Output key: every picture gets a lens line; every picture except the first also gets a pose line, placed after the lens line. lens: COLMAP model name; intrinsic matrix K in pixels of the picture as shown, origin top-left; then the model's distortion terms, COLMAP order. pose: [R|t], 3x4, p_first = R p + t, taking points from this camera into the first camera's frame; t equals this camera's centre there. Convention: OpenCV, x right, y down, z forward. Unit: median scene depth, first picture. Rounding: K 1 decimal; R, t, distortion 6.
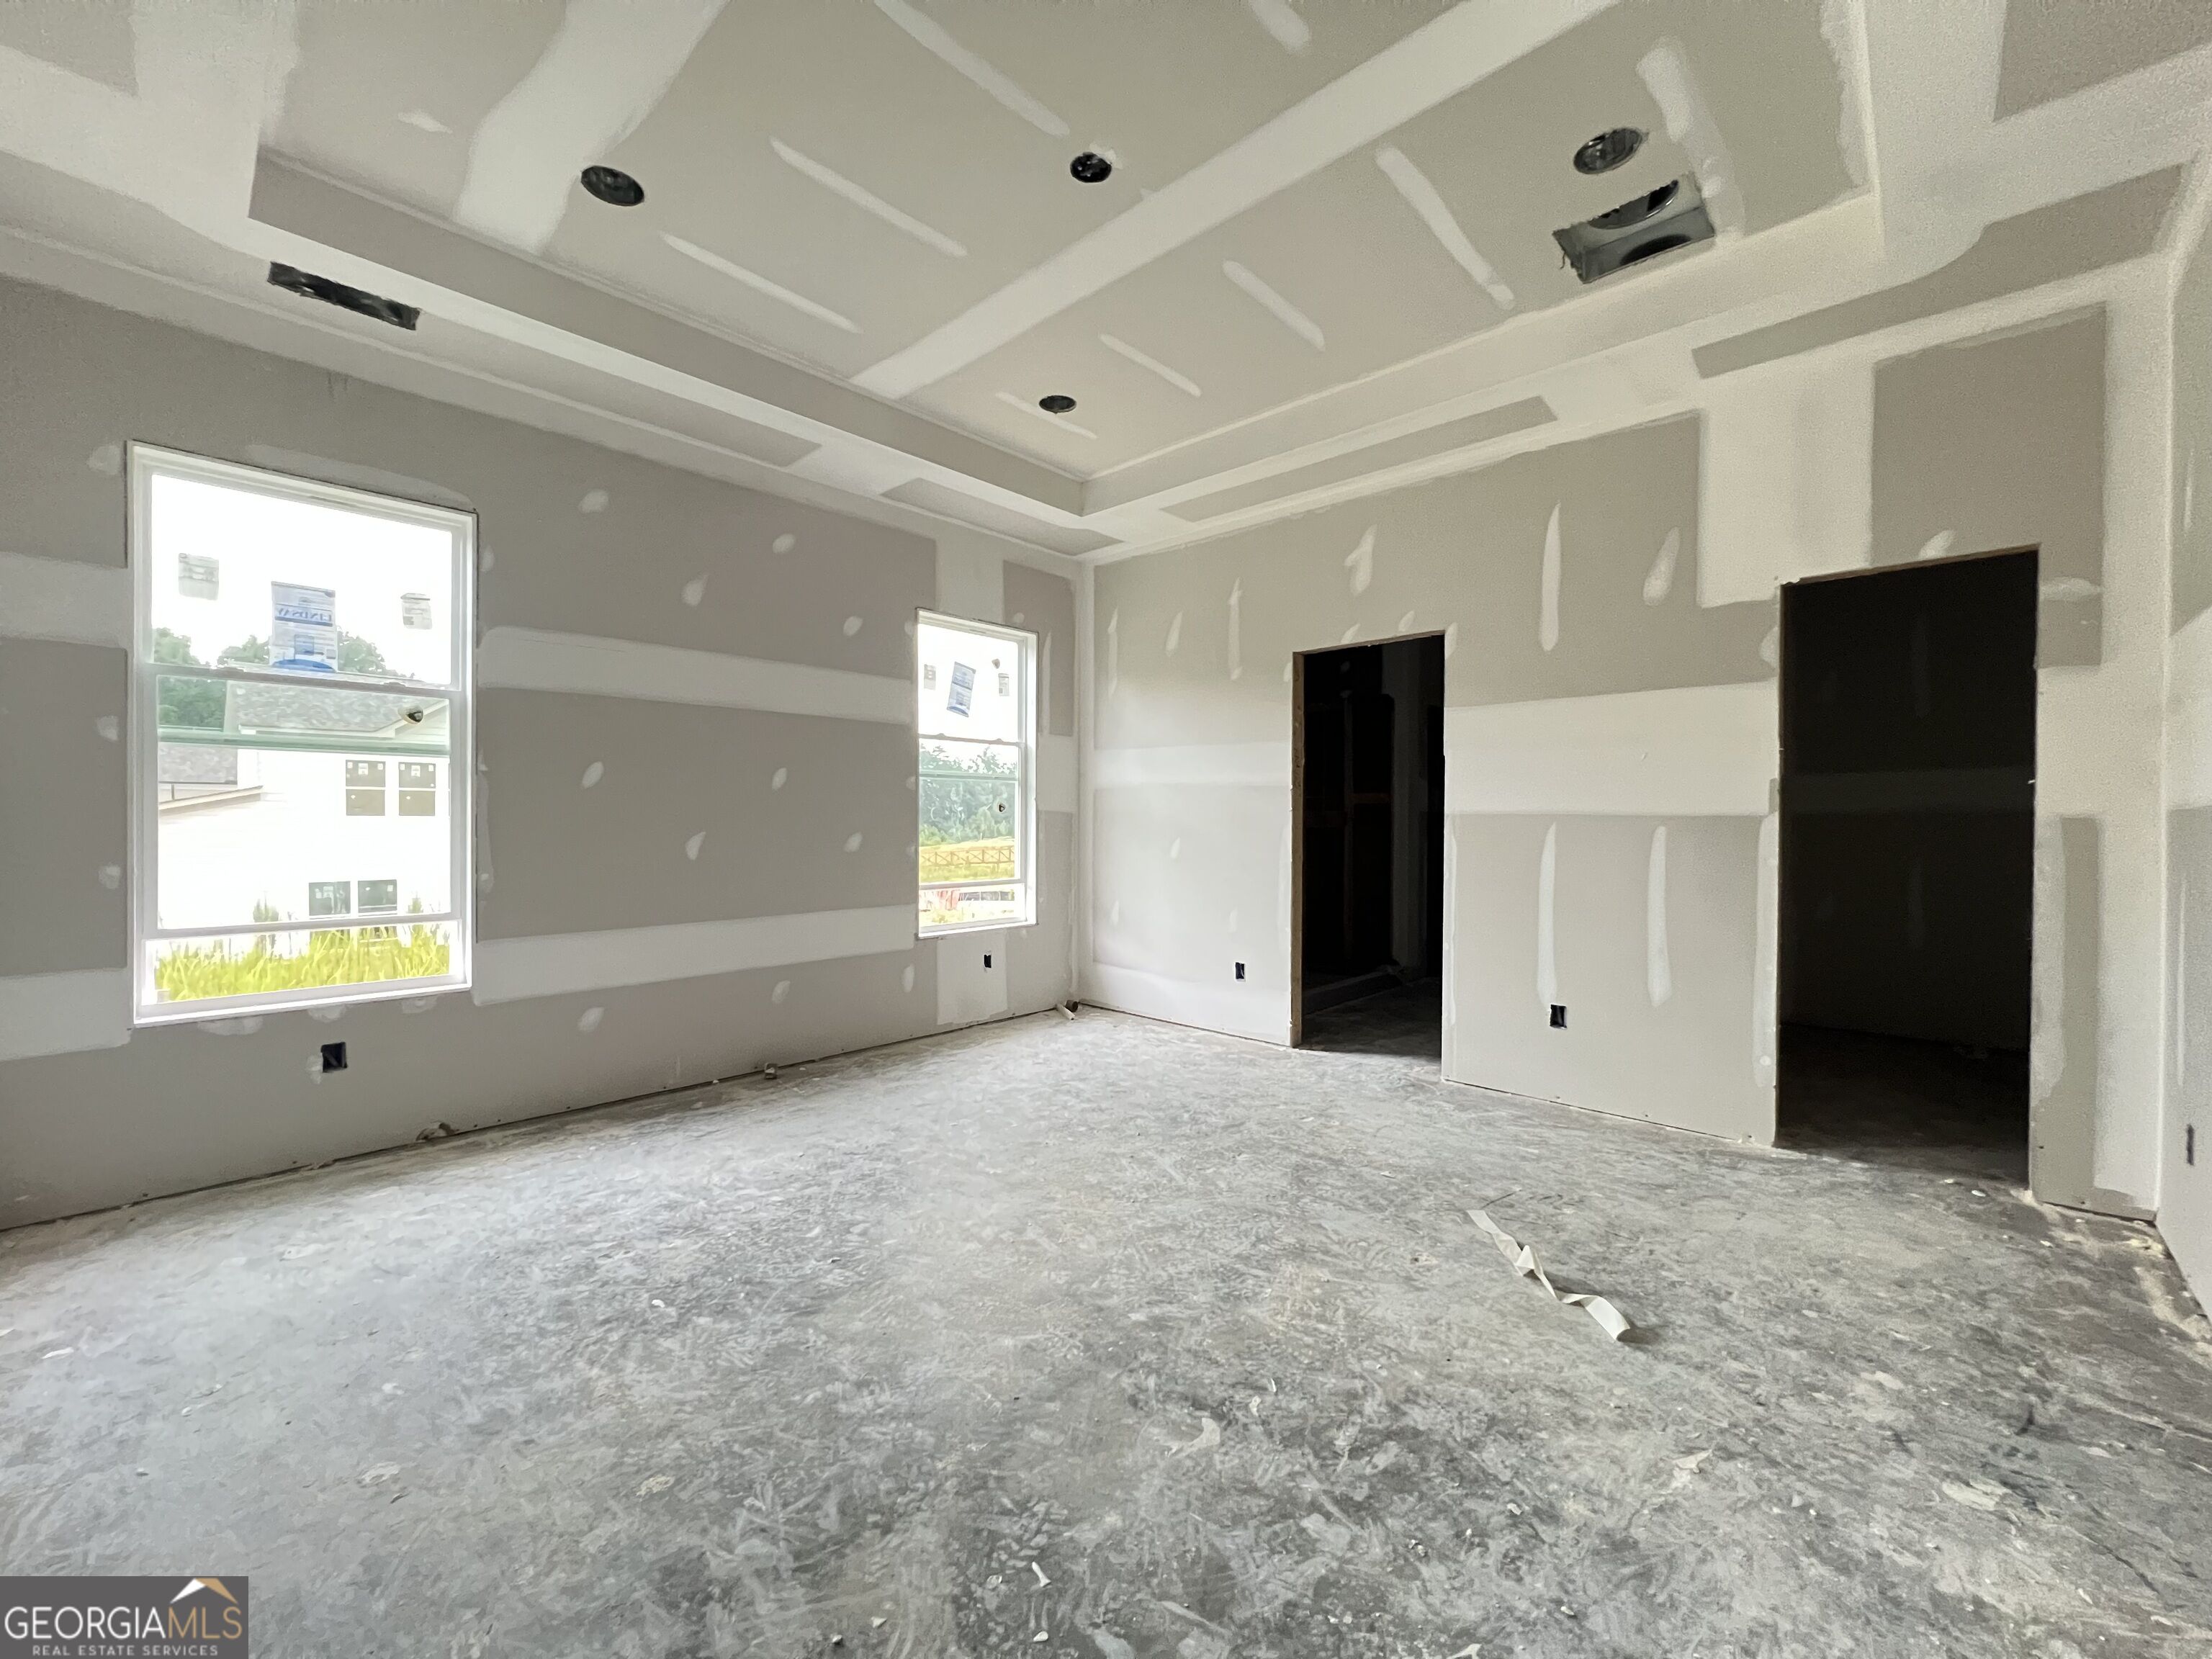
lens RADIAL K [[884.8, 0, 1097.7], [0, 884.8, 825.7], [0, 0, 1]] dist [0.000347, 0.000107]
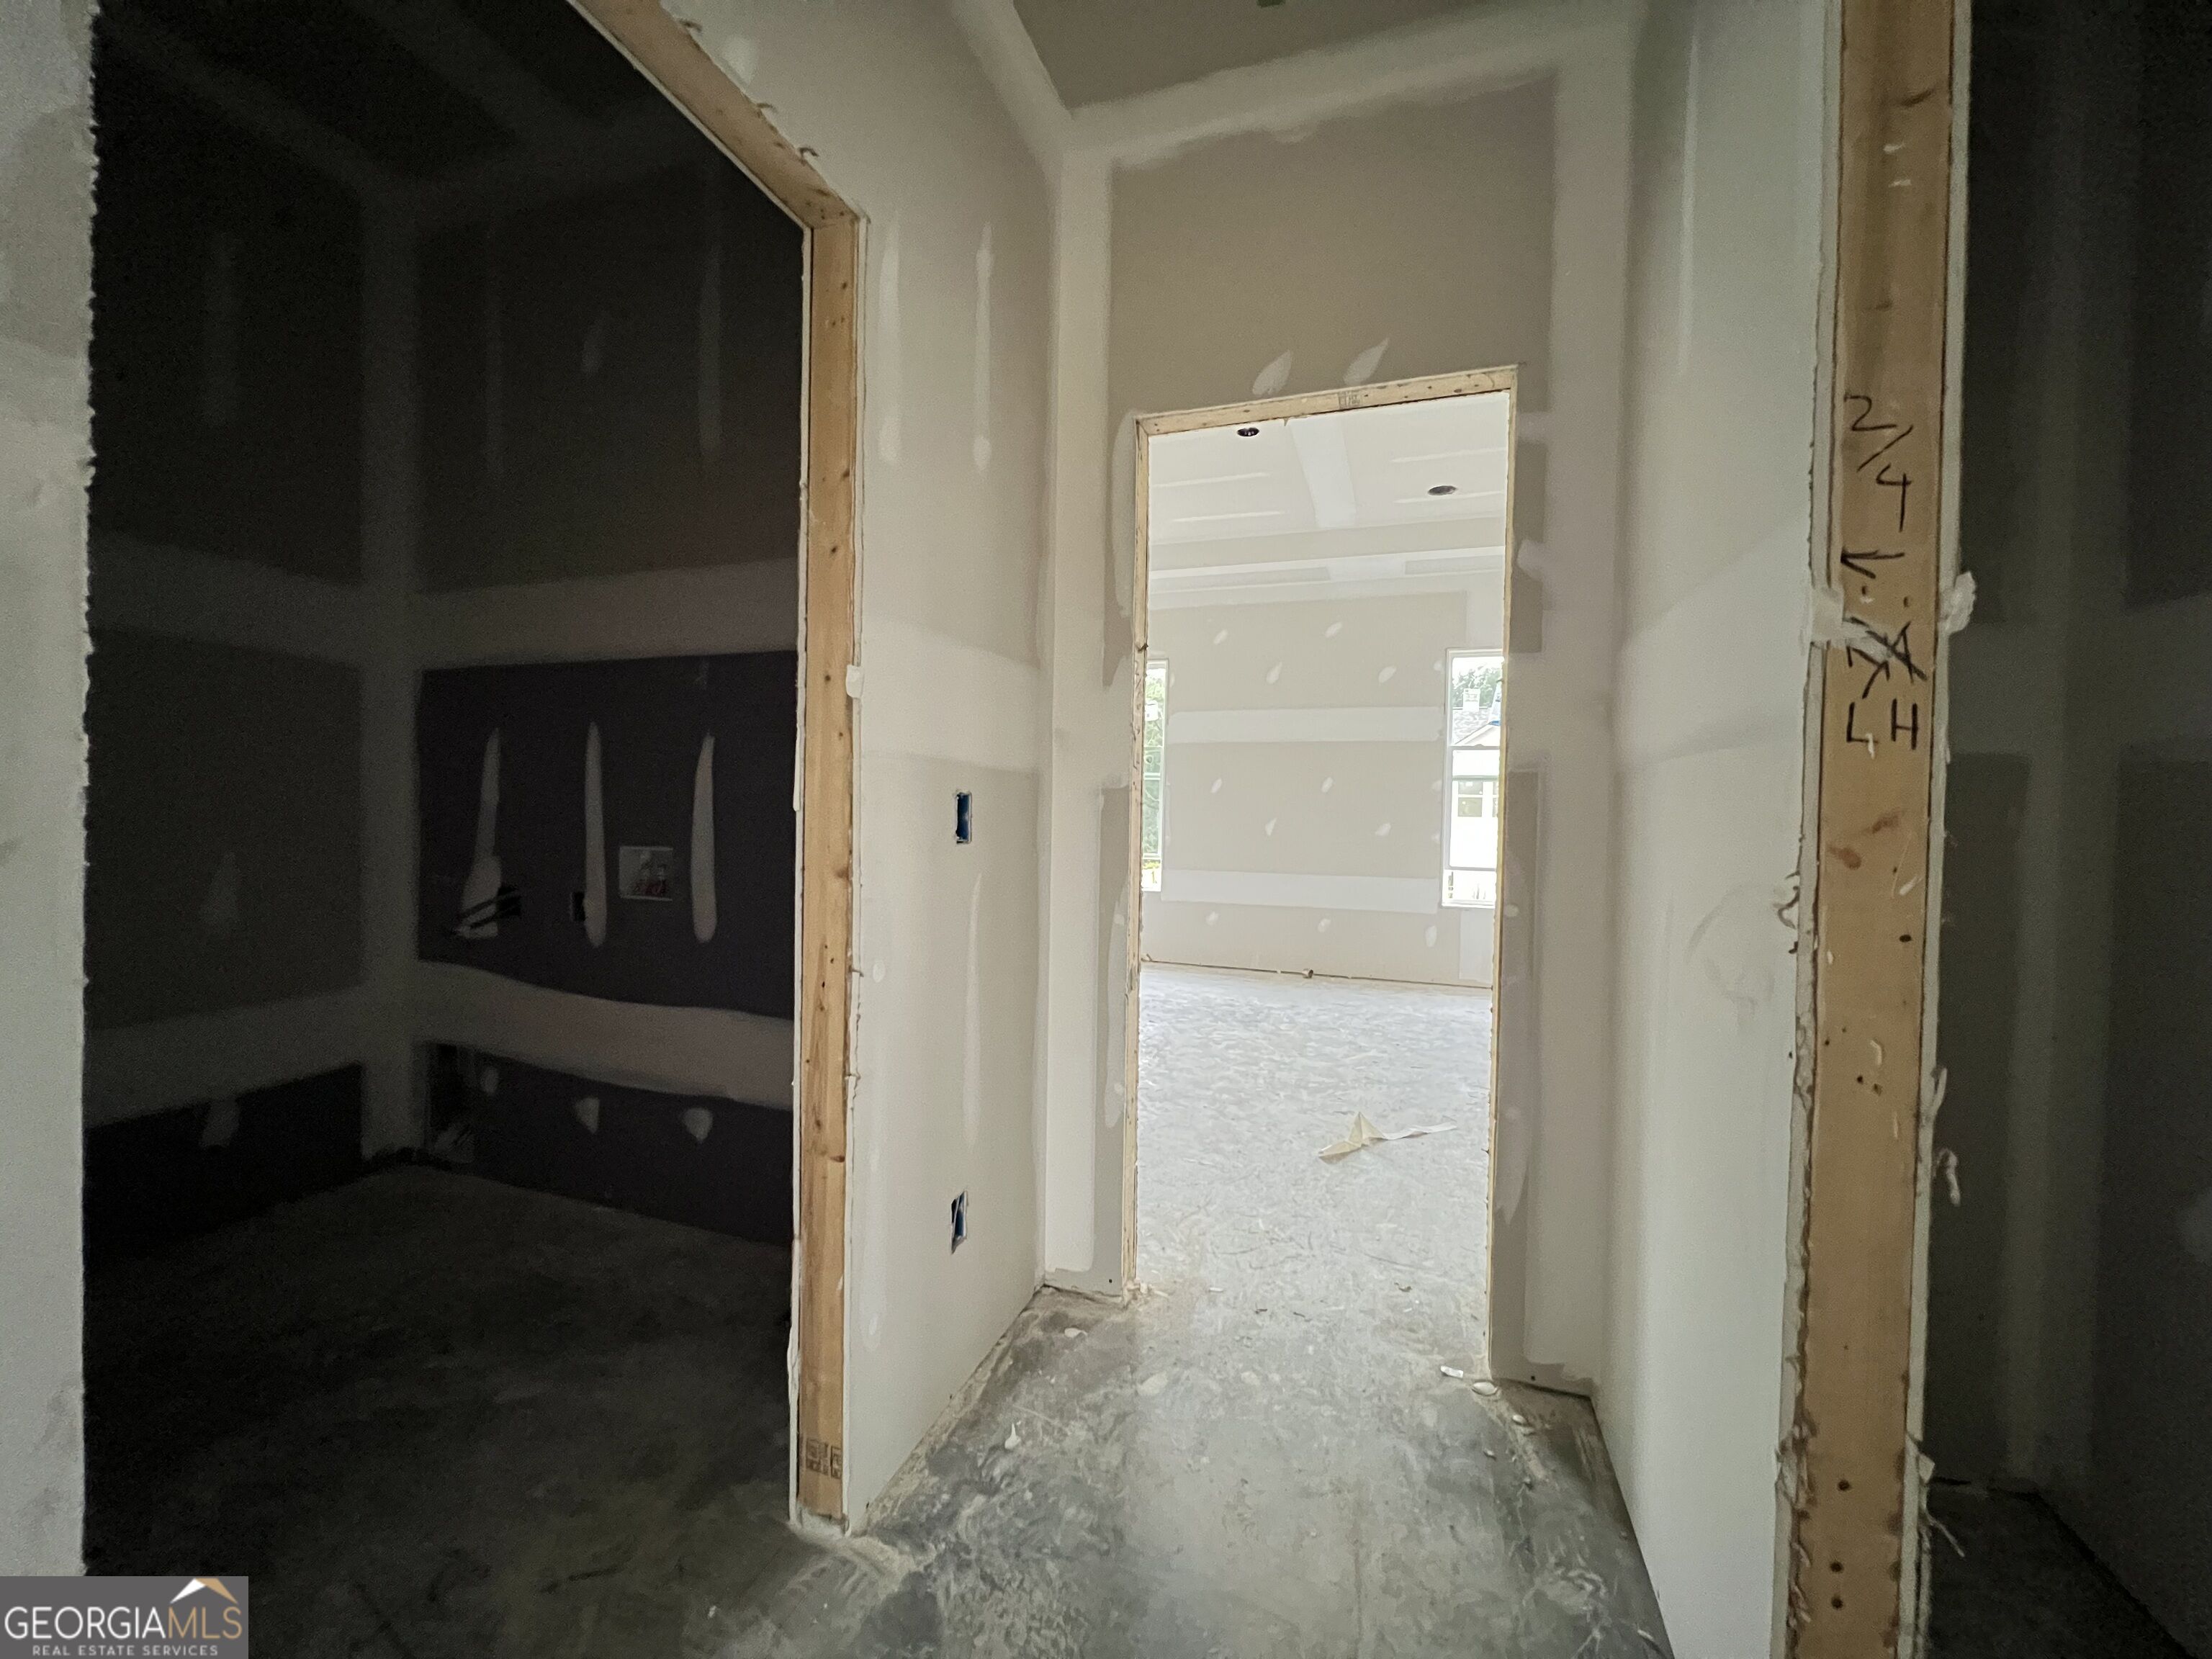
lens RADIAL K [[884.8, 0, 1097.7], [0, 884.8, 825.7], [0, 0, 1]] dist [0.000347, 0.000107]
pose [[0.405778, 0.017711, -0.913800, 0.937509], [-0.023881, 0.999676, 0.008771, 0.013270], [0.913660, 0.018263, 0.406069, 0.026207]]
